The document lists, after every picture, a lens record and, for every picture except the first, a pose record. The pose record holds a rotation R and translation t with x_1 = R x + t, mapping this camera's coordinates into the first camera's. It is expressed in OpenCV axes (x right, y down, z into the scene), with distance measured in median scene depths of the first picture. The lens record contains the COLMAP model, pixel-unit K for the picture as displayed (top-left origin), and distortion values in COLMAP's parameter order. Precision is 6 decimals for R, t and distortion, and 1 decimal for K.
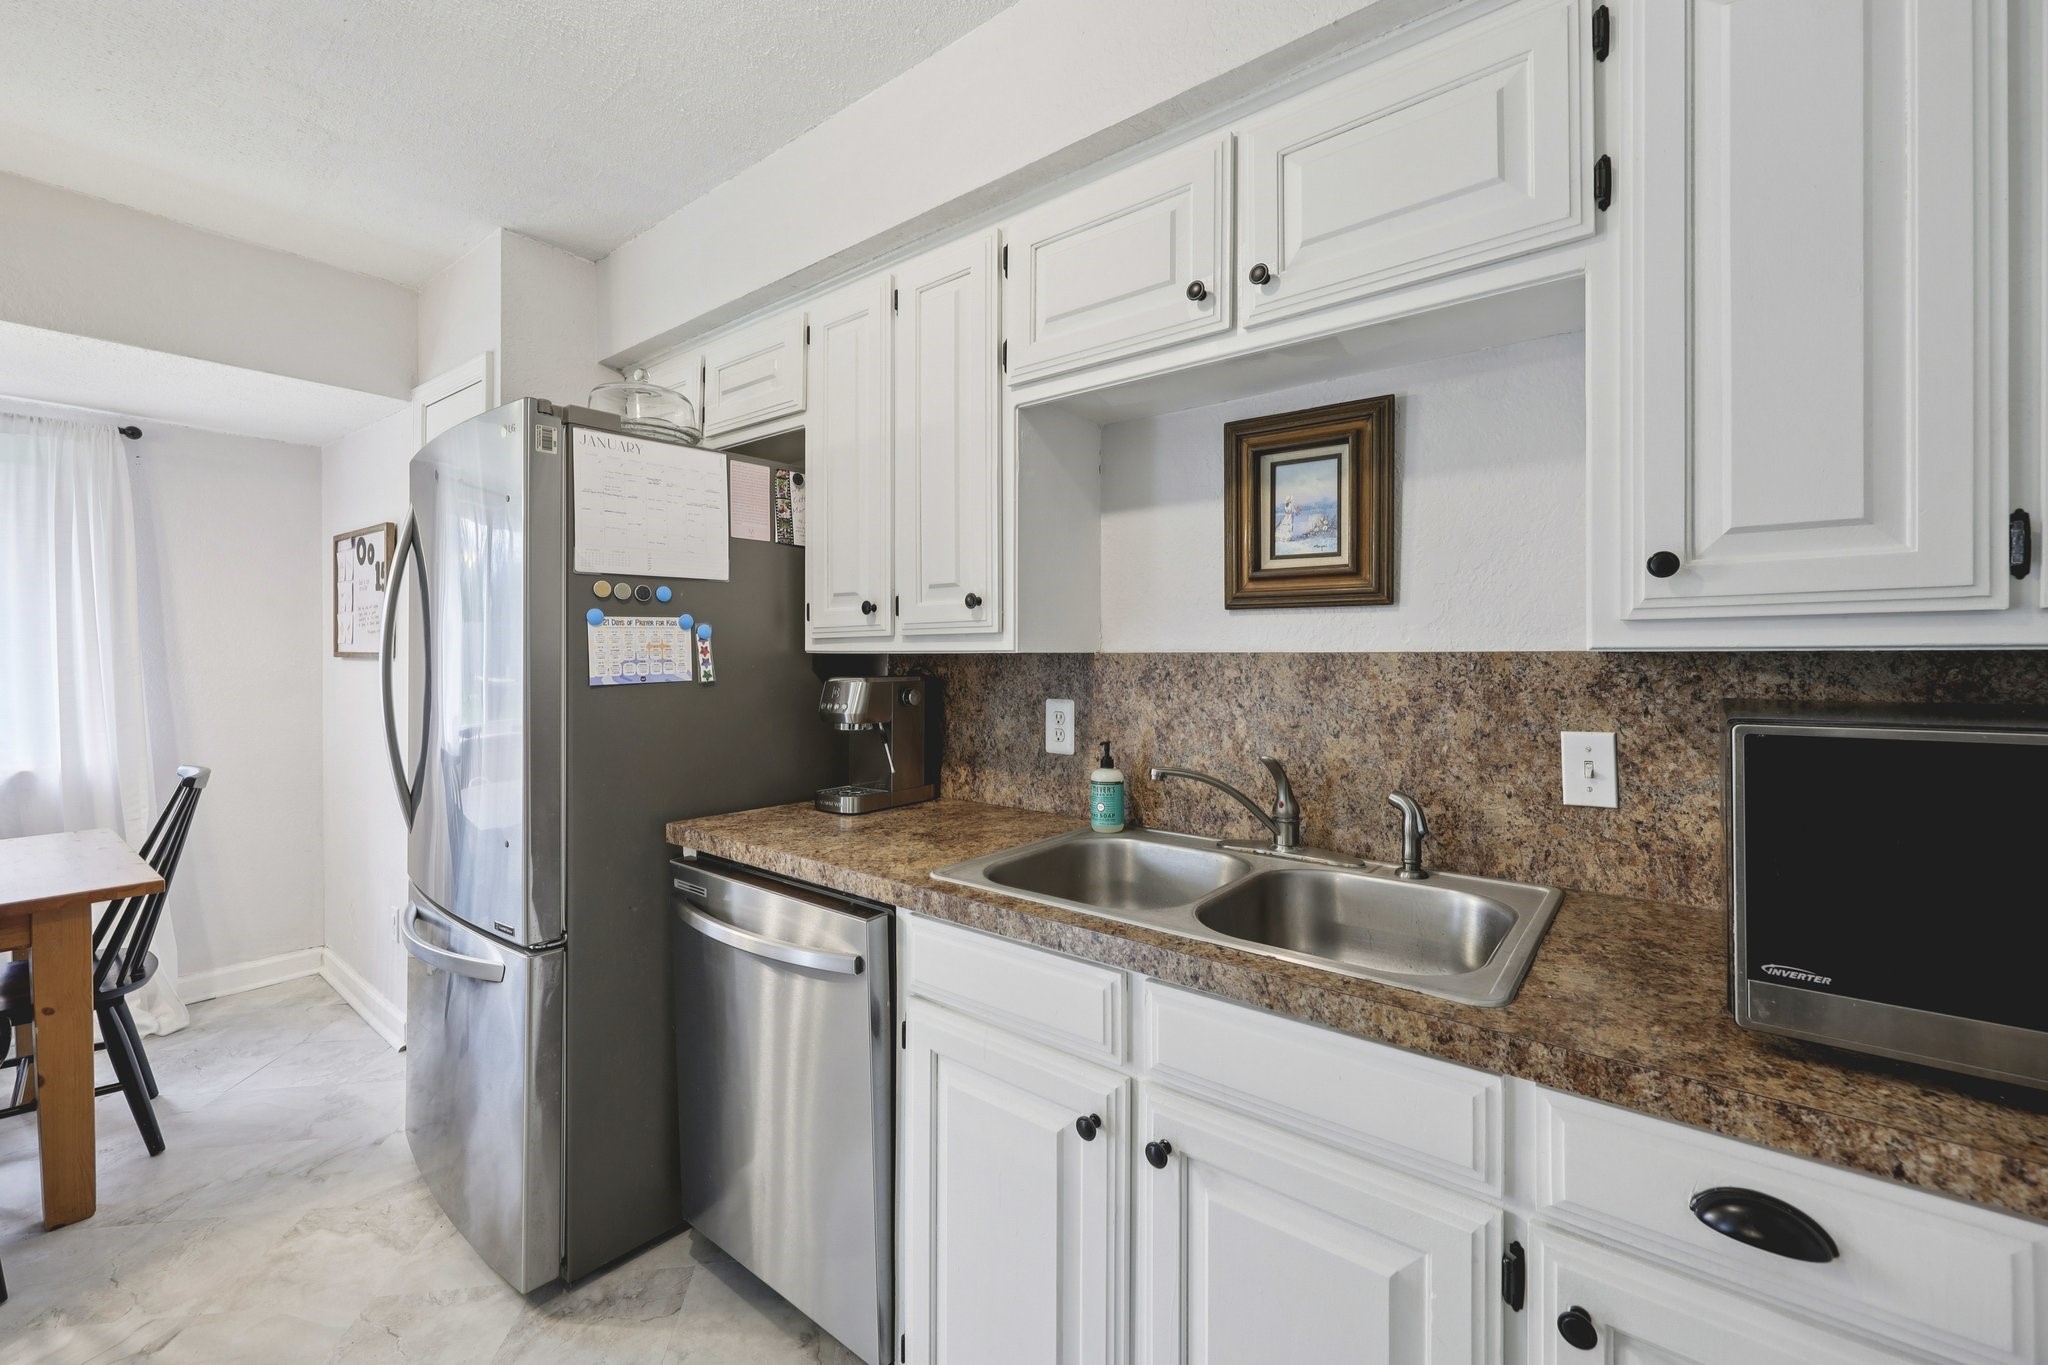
lens RADIAL K [[798.8, 0, 1058.1], [0, 798.8, 648.7], [0, 0, 1]] dist [-0.019297, -0.000114]
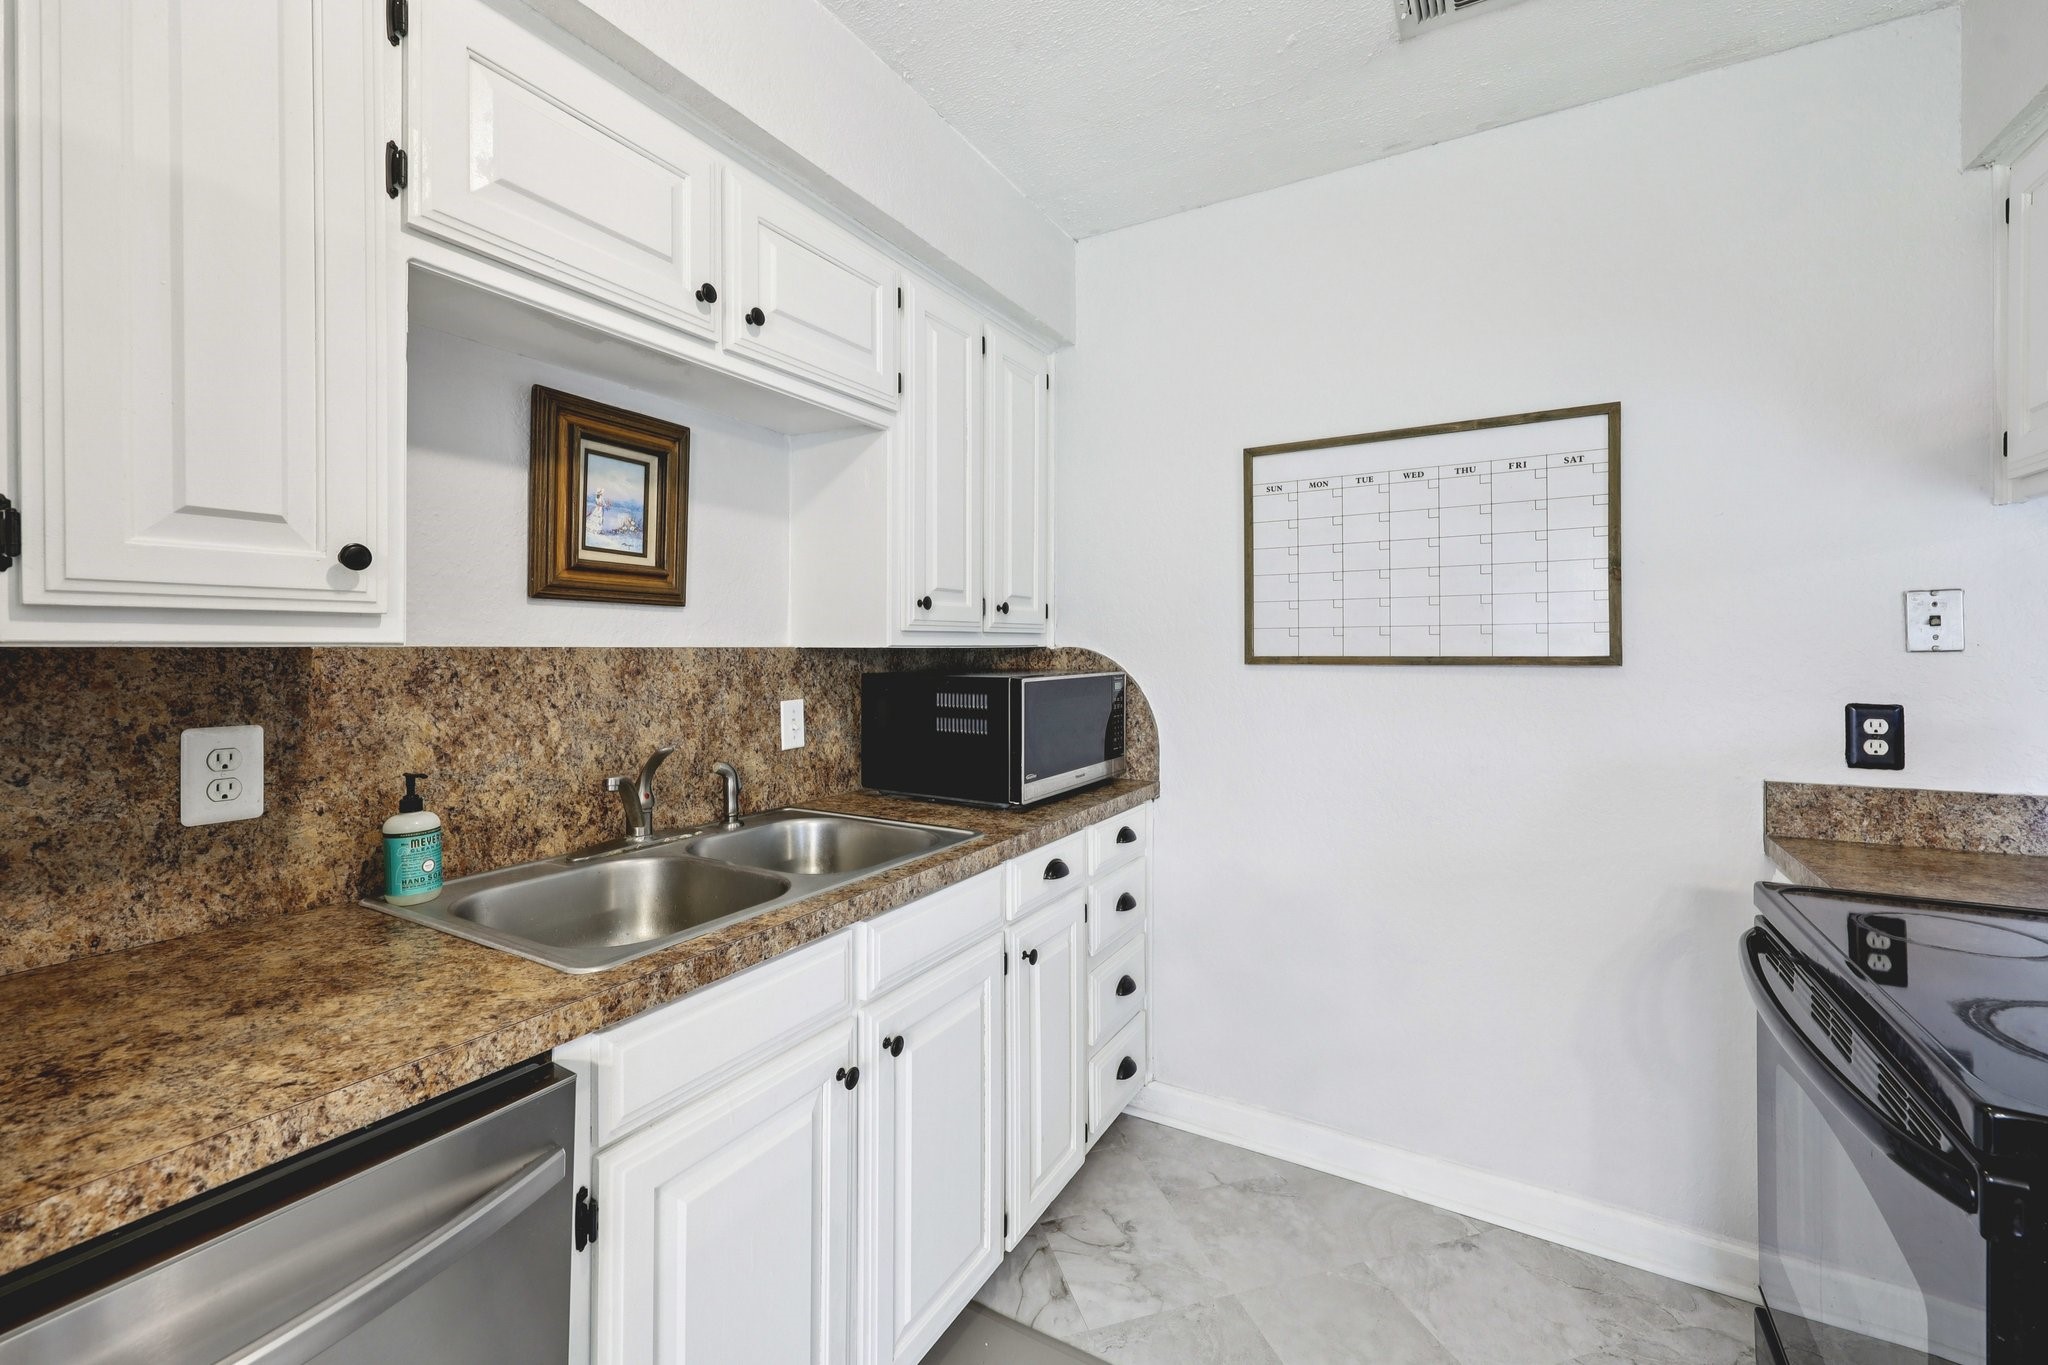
lens RADIAL K [[837.3, 0, 1025.5], [0, 837.3, 643.8], [0, 0, 1]] dist [0.000482, 0.000158]
pose [[-0.117011, 0.009299, 0.993087, -0.788193], [-0.003570, 0.999946, -0.009784, 0.008654], [-0.993124, -0.004690, -0.116972, 0.592654]]
